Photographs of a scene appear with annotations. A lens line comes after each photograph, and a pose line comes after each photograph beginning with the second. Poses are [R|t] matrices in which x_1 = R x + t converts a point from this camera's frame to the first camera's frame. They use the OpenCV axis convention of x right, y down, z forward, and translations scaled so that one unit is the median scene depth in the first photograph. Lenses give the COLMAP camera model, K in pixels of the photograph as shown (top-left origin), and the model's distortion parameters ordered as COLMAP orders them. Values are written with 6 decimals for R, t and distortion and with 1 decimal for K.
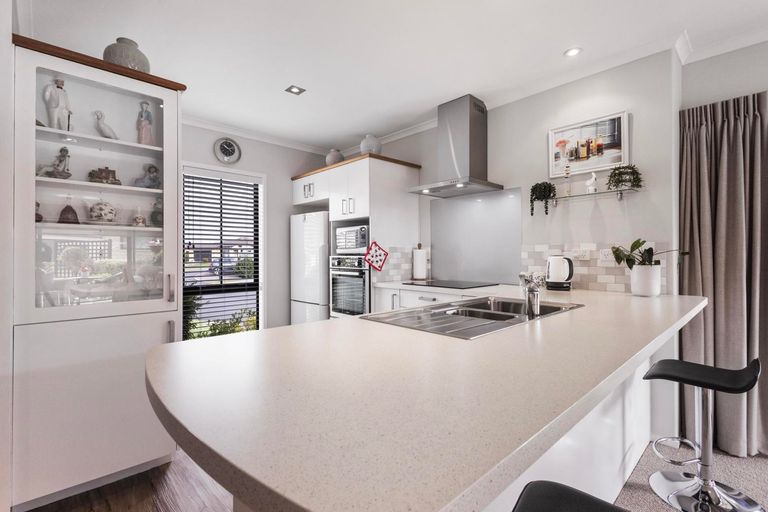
lens RADIAL K [[354.7, 0, 383.4], [0, 354.7, 255.0], [0, 0, 1]] dist [-0.002570, -0.000393]
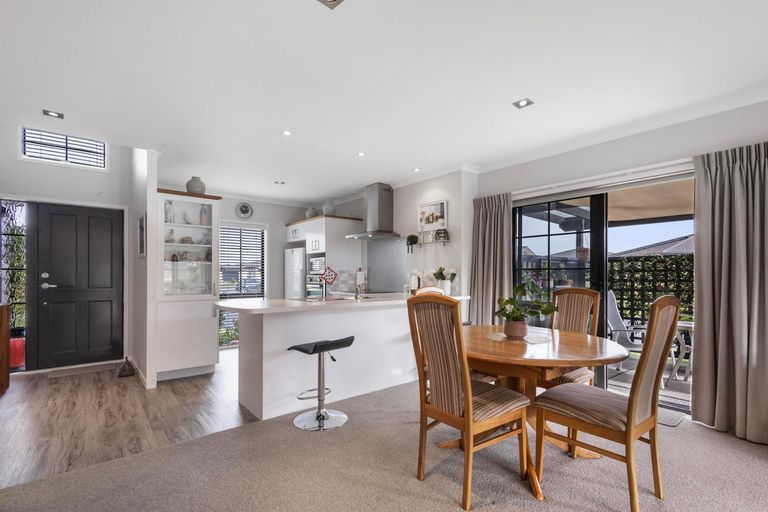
lens RADIAL K [[354.7, 0, 385.2], [0, 354.7, 277.0], [0, 0, 1]] dist [-0.002570, -0.000393]
pose [[0.998153, 0.003824, -0.060623, 0.348615], [-0.003578, 0.999985, 0.004166, 0.001970], [0.060638, -0.003942, 0.998152, -0.670487]]
